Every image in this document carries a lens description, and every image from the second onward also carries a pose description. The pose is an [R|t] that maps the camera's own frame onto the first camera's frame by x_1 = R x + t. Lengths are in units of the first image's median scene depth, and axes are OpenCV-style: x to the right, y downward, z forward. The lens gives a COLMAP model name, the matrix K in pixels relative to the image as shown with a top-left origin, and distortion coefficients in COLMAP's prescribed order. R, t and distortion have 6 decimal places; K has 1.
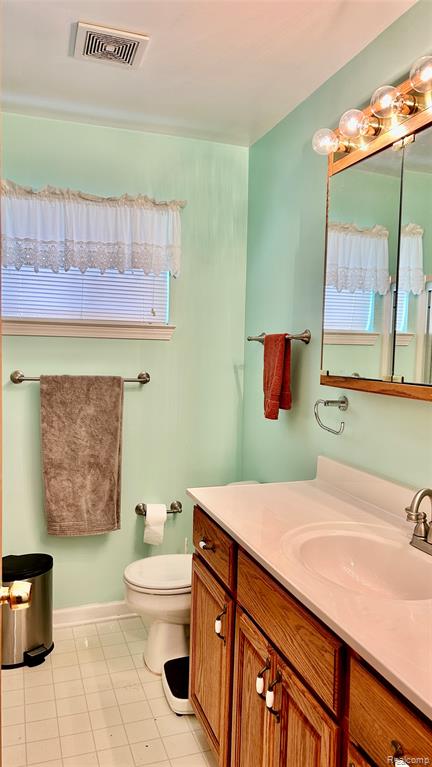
lens RADIAL K [[589.6, 0, 216.0], [0, 589.6, 383.5], [0, 0, 1]] dist [0.104129, -0.125006]
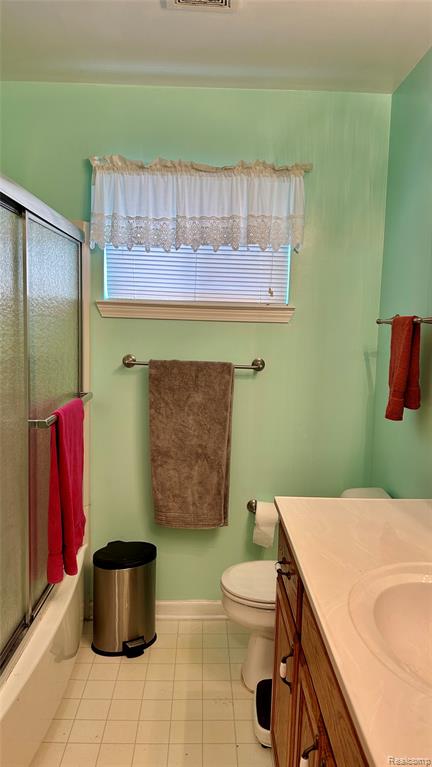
lens RADIAL K [[589.6, 0, 216.0], [0, 589.6, 383.5], [0, 0, 1]] dist [0.104129, -0.125006]
pose [[0.954680, 0.035756, -0.295480, 0.090647], [-0.025025, 0.998885, 0.040020, -0.015844], [0.296581, -0.030812, 0.954510, 0.112756]]
